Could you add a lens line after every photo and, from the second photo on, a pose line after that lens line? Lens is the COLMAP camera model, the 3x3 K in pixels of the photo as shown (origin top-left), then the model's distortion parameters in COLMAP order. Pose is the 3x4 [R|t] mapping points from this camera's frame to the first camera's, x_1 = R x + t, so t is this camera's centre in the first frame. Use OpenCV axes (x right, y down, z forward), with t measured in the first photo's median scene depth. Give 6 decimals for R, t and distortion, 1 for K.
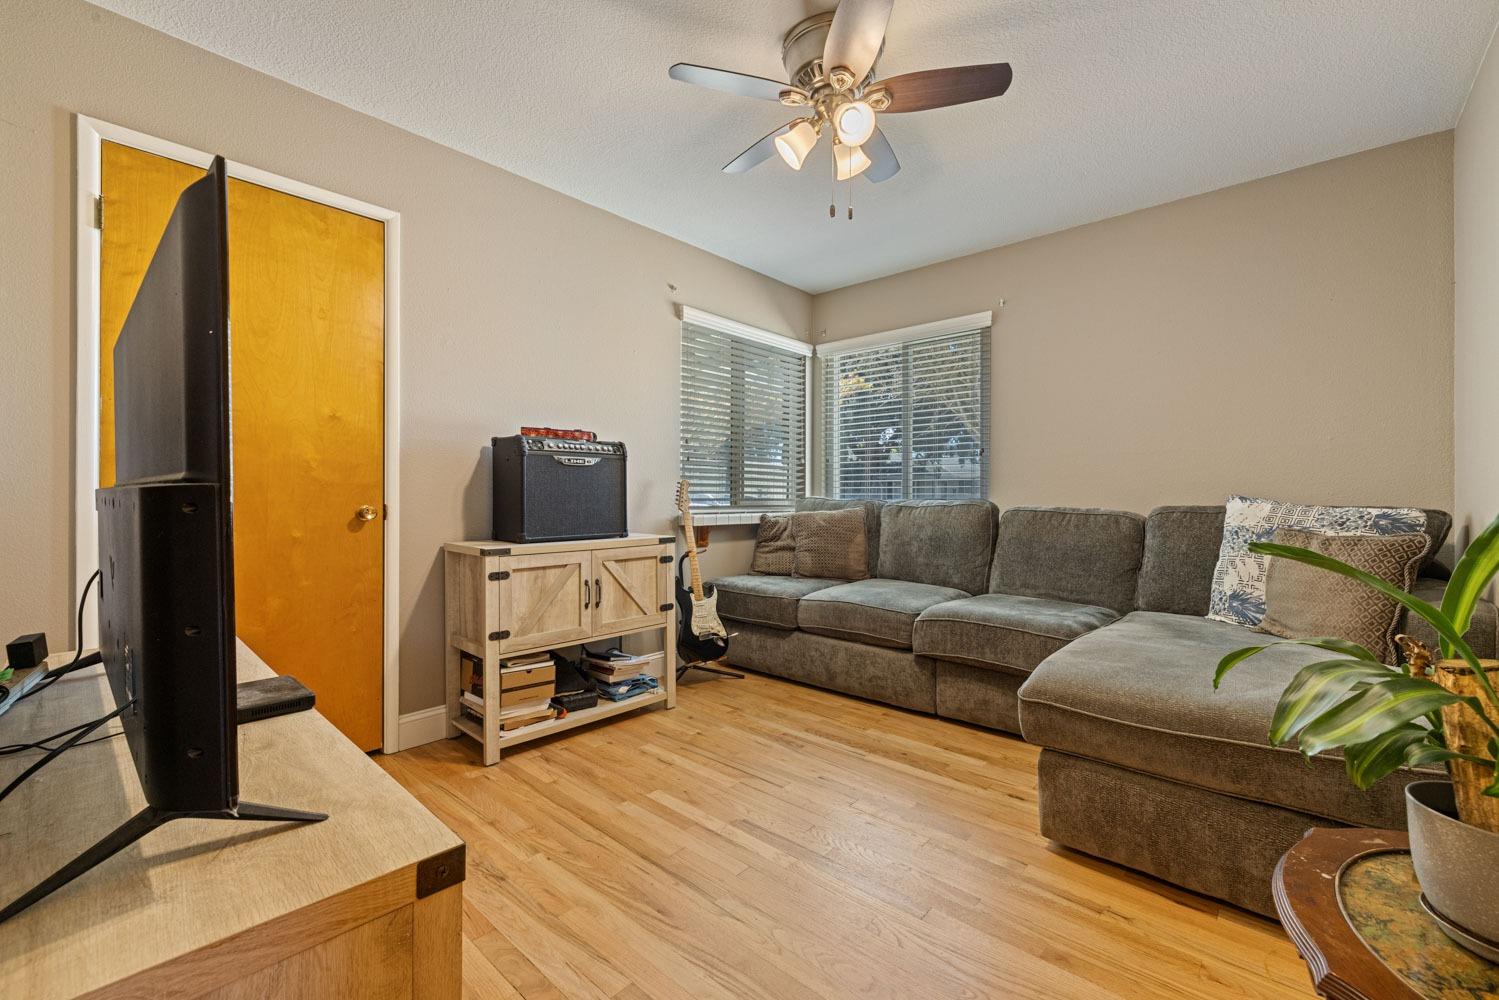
lens RADIAL K [[627.1, 0, 752.3], [0, 627.1, 493.2], [0, 0, 1]] dist [-0.003616, 0.000509]
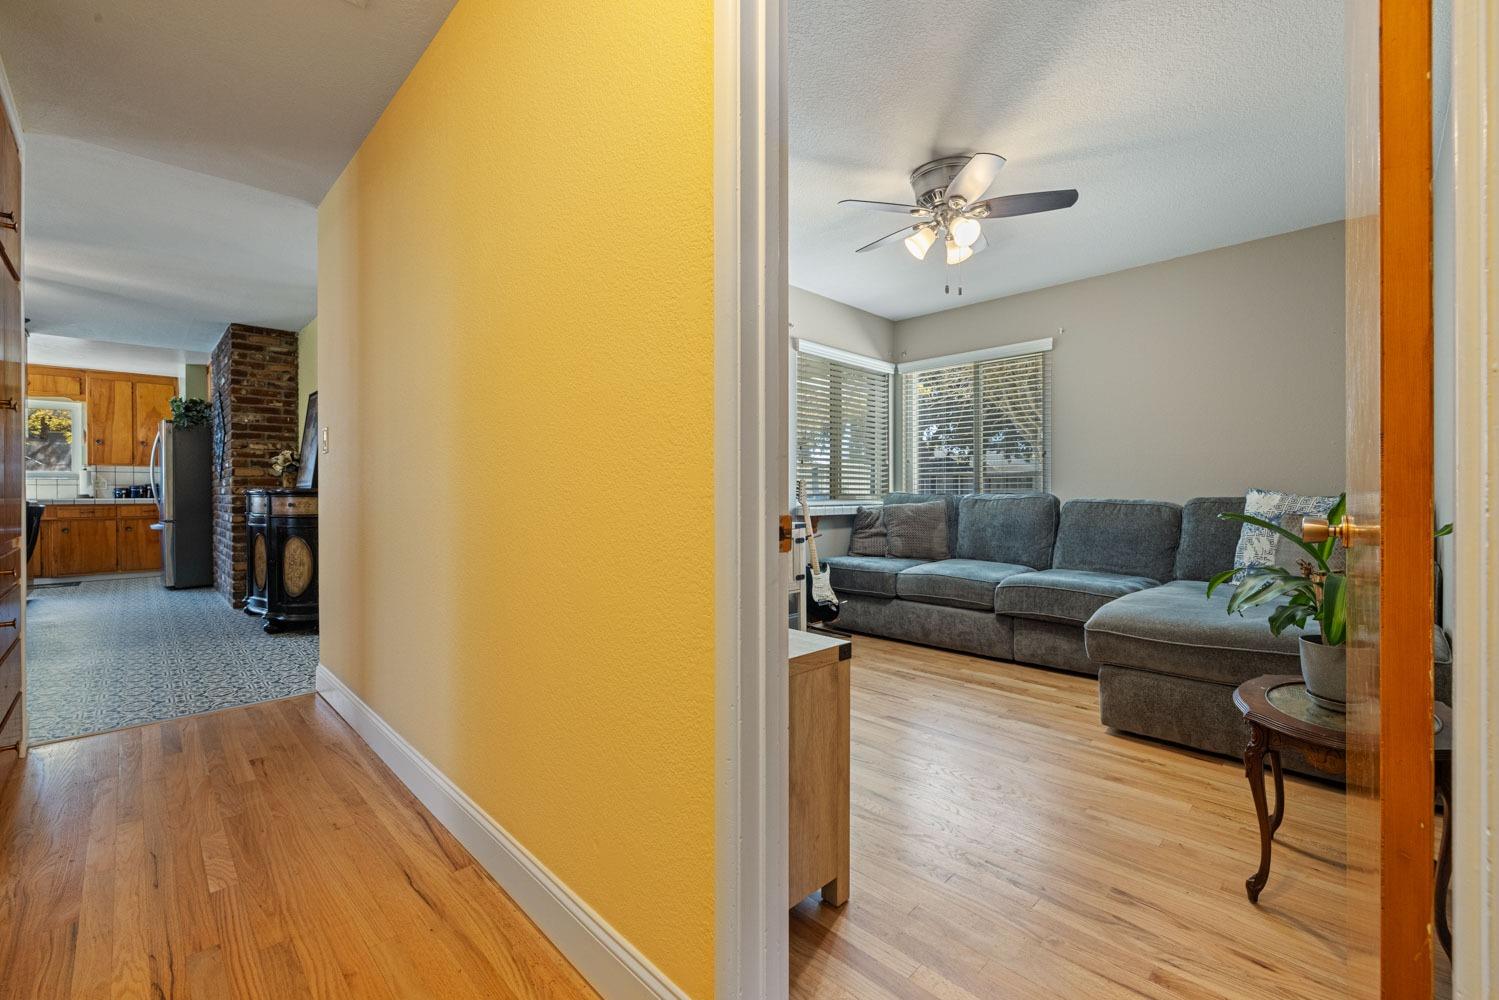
lens RADIAL K [[627.1, 0, 750.7], [0, 627.1, 491.7], [0, 0, 1]] dist [-0.003616, 0.000509]
pose [[0.998133, -0.005671, -0.060818, -0.175617], [0.005833, 0.999980, 0.002482, 0.000446], [0.060803, -0.002832, 0.998146, -0.336516]]
